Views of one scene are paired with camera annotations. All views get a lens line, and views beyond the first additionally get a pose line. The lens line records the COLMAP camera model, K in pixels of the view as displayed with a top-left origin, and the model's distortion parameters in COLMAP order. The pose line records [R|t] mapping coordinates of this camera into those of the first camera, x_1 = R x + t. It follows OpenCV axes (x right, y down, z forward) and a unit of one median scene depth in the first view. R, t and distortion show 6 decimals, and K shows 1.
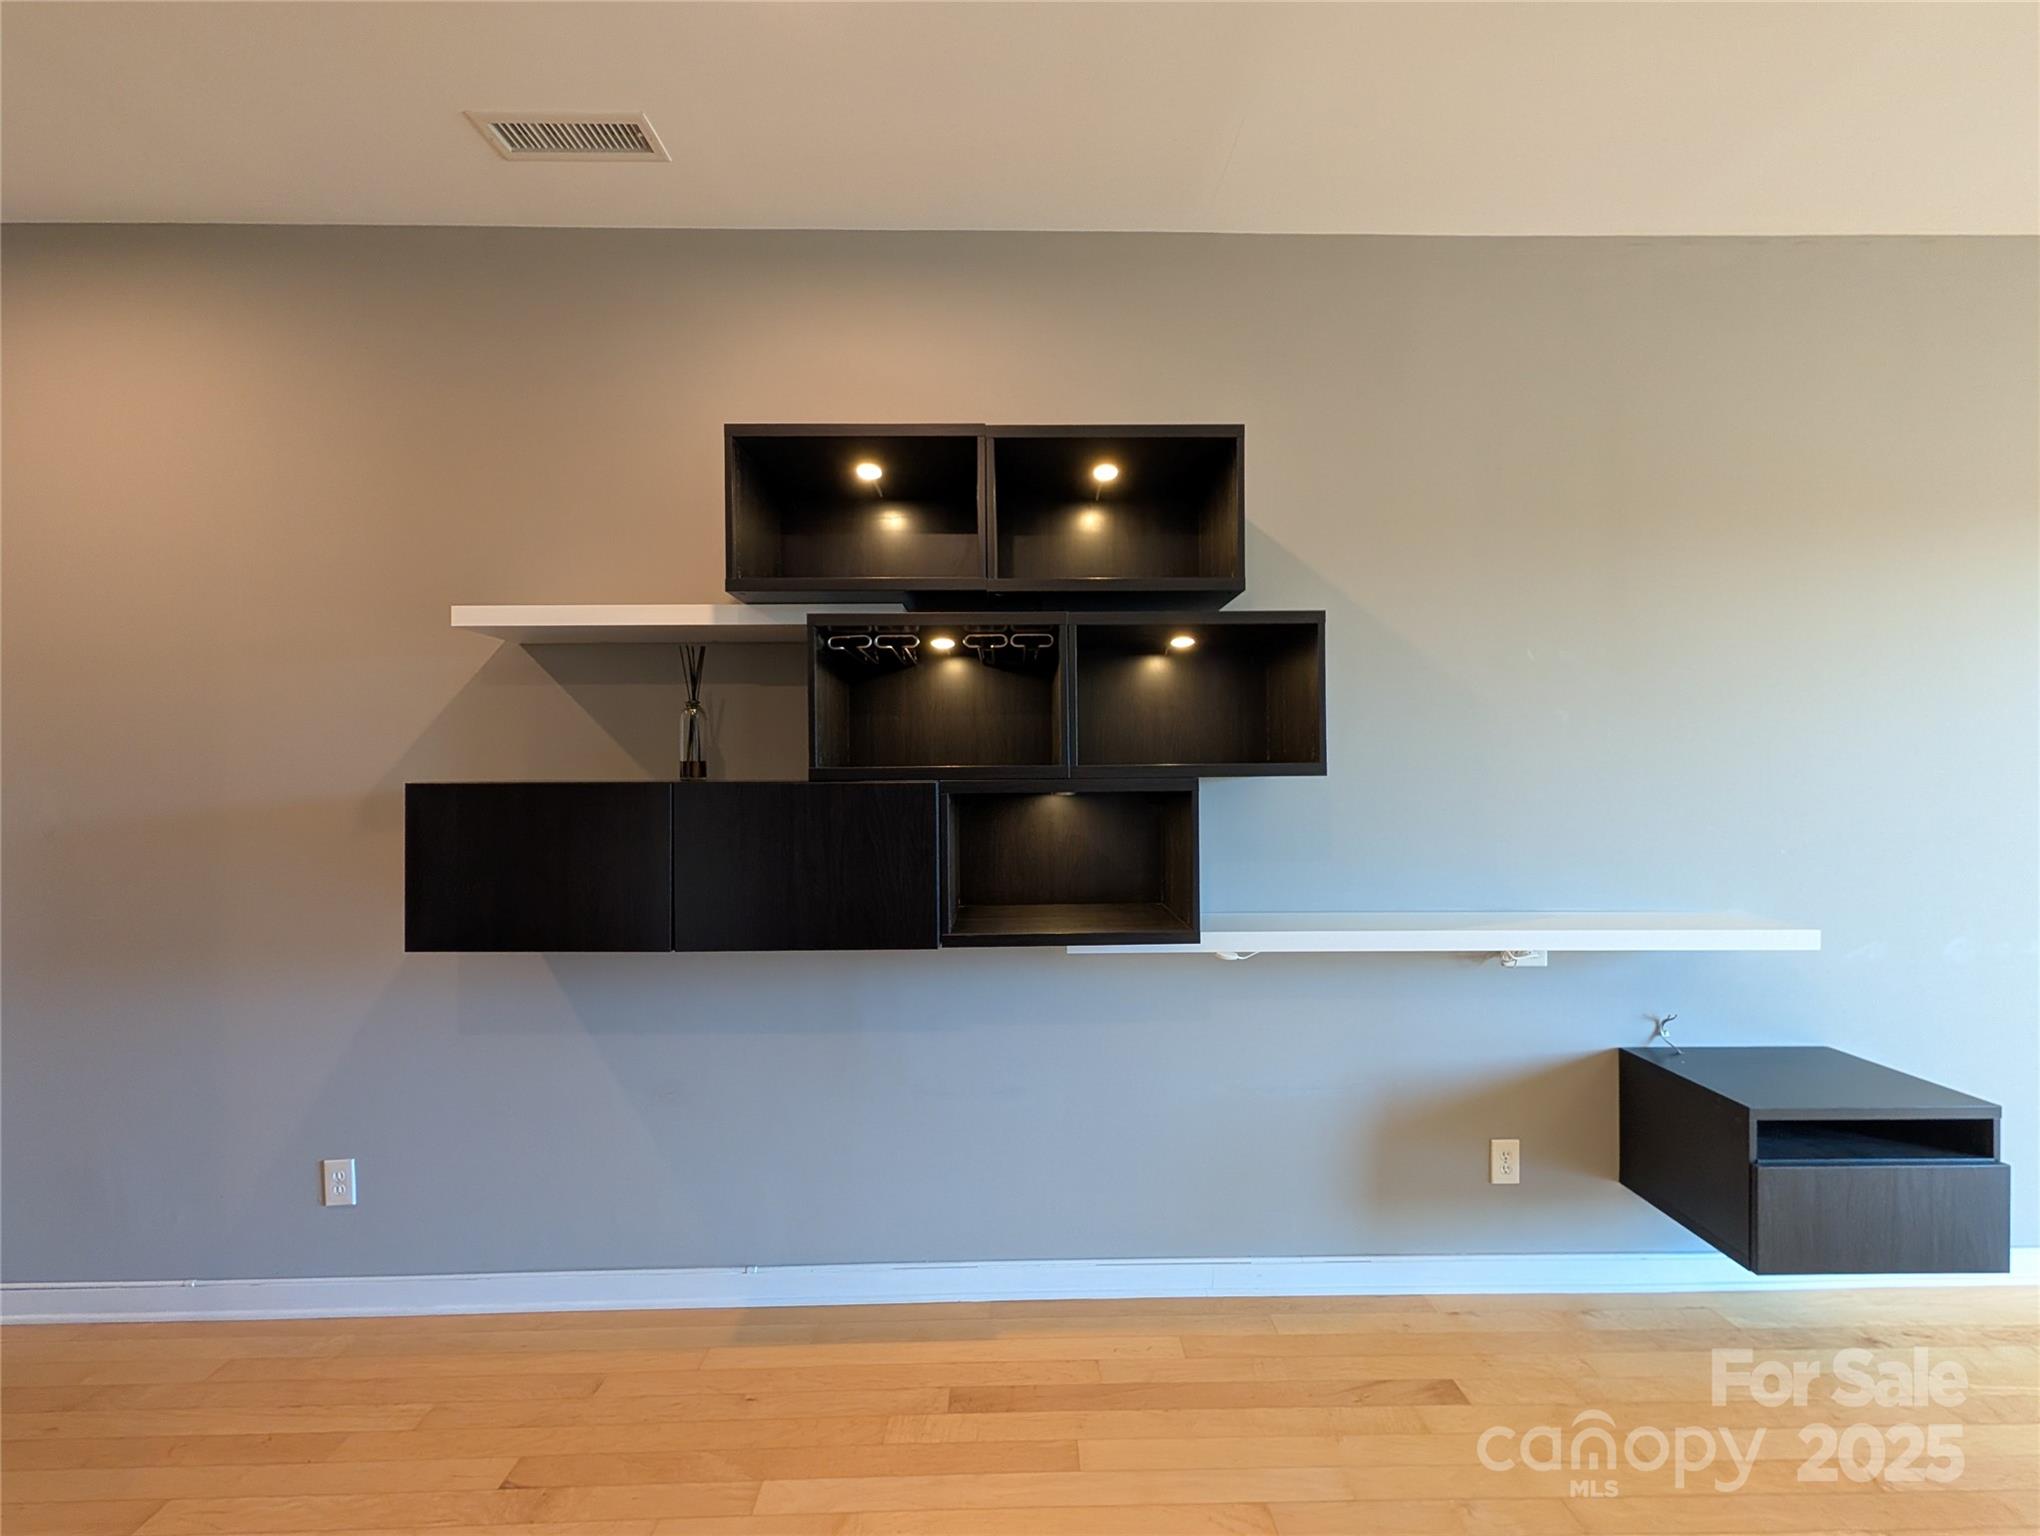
lens RADIAL K [[787.0, 0, 1027.6], [0, 787.0, 760.7], [0, 0, 1]] dist [-0.001755, 0.001254]
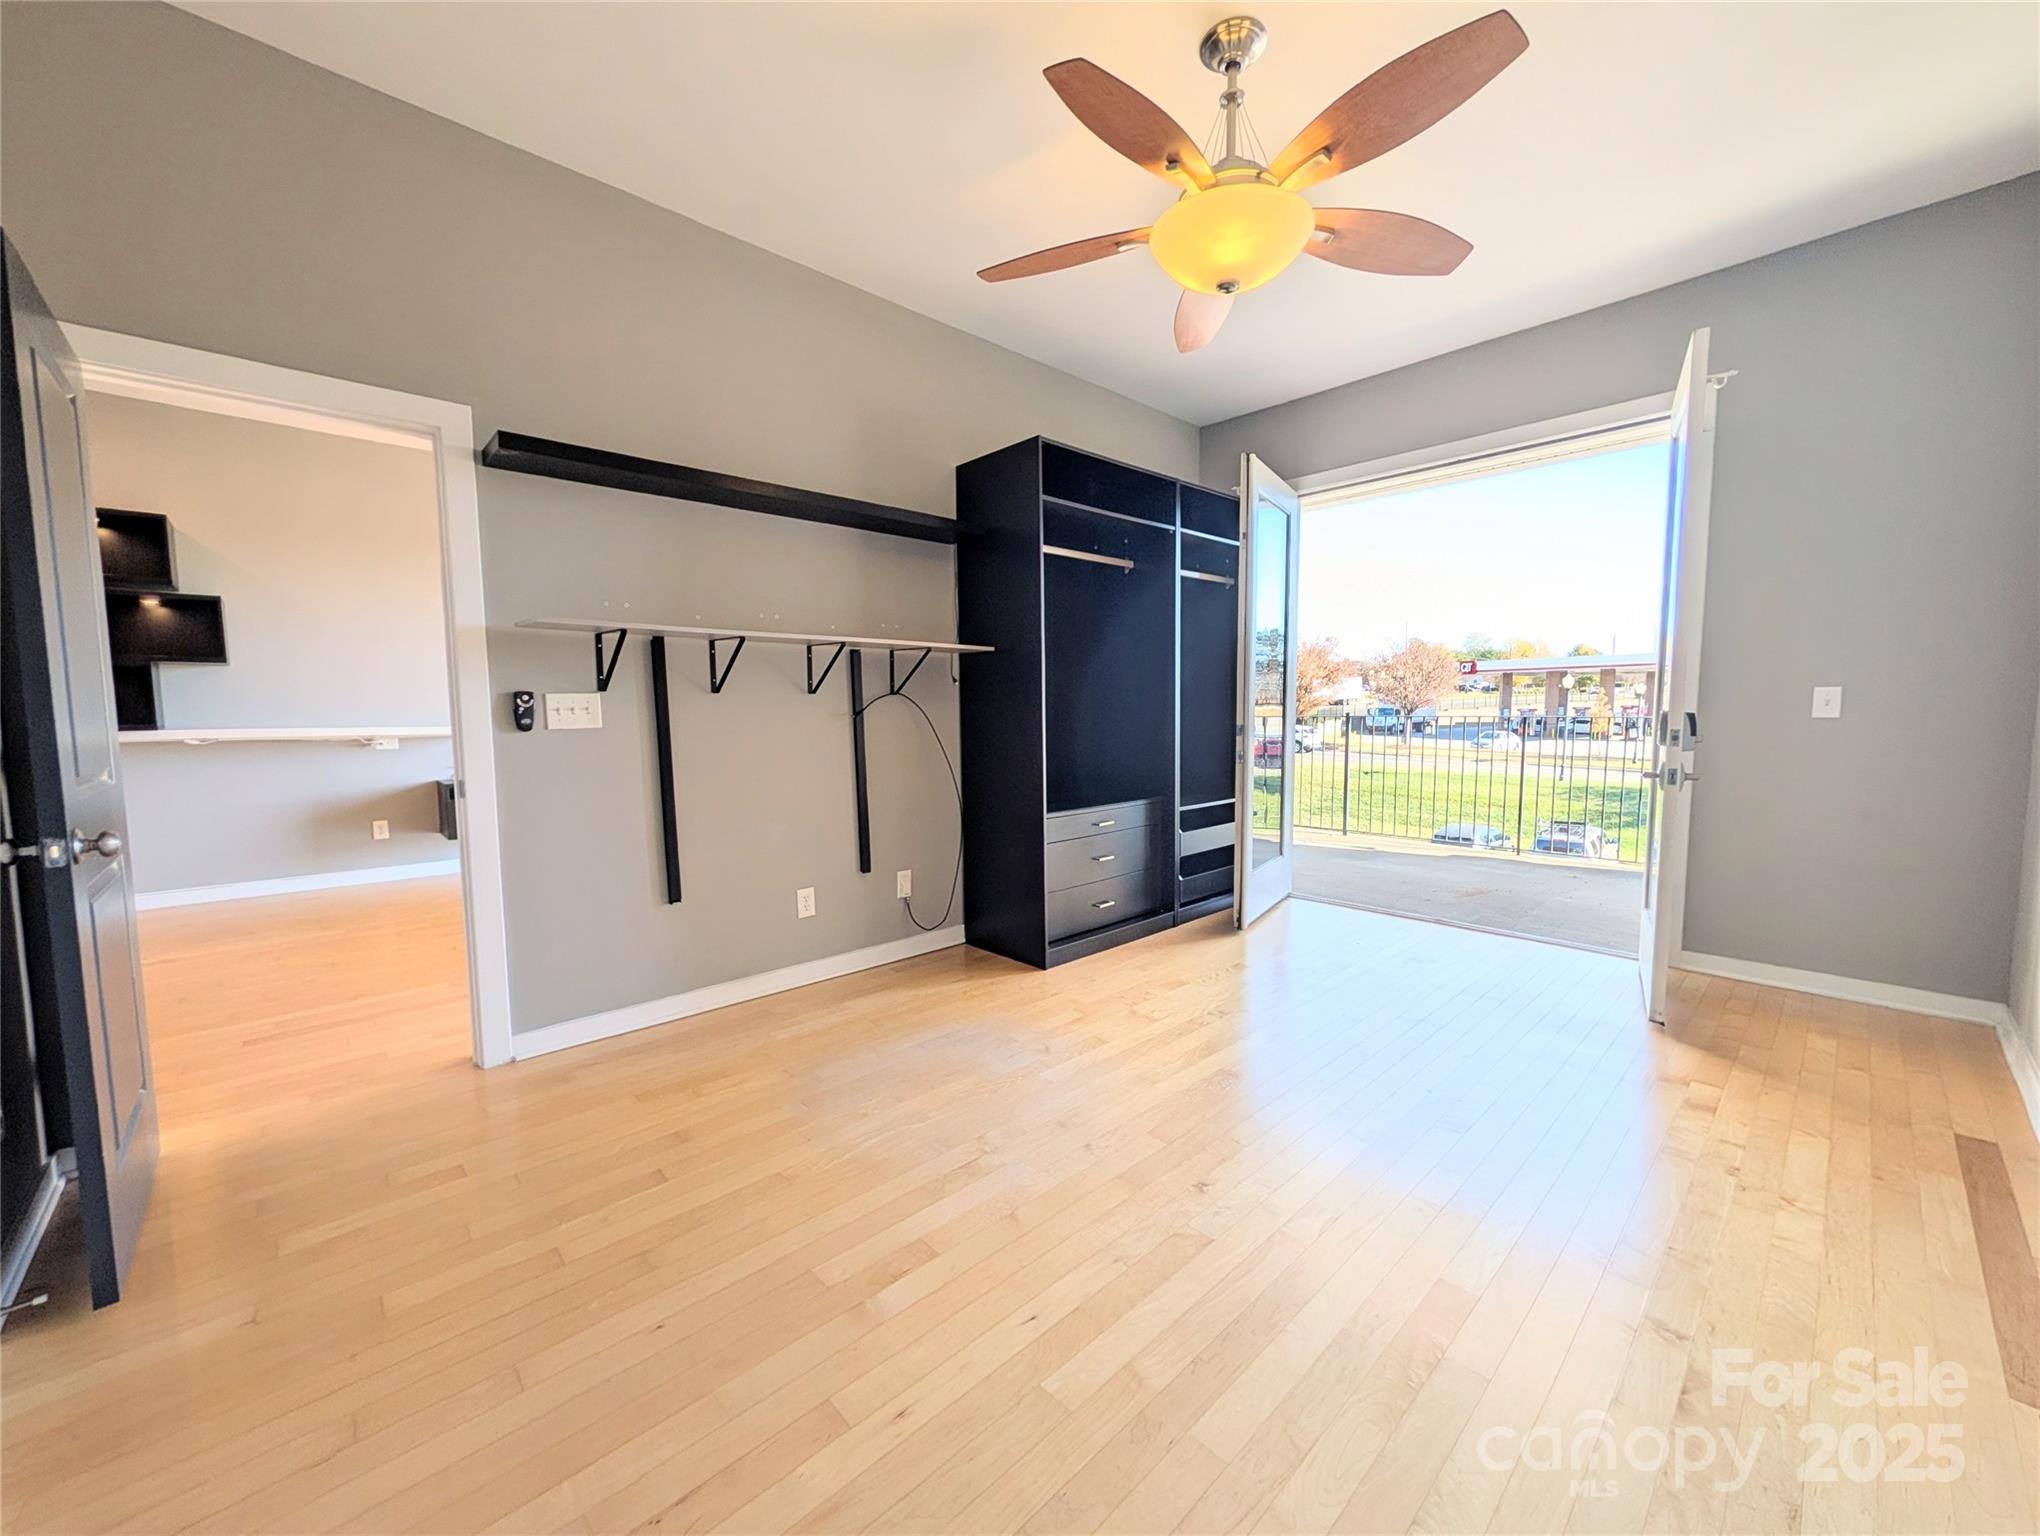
lens RADIAL K [[787.0, 0, 1025.4], [0, 787.0, 779.0], [0, 0, 1]] dist [-0.001755, 0.001254]
pose [[0.739274, -0.057928, 0.670909, 0.520912], [0.003129, 0.996578, 0.082600, 0.176025], [-0.673397, -0.058965, 0.736925, -2.433011]]
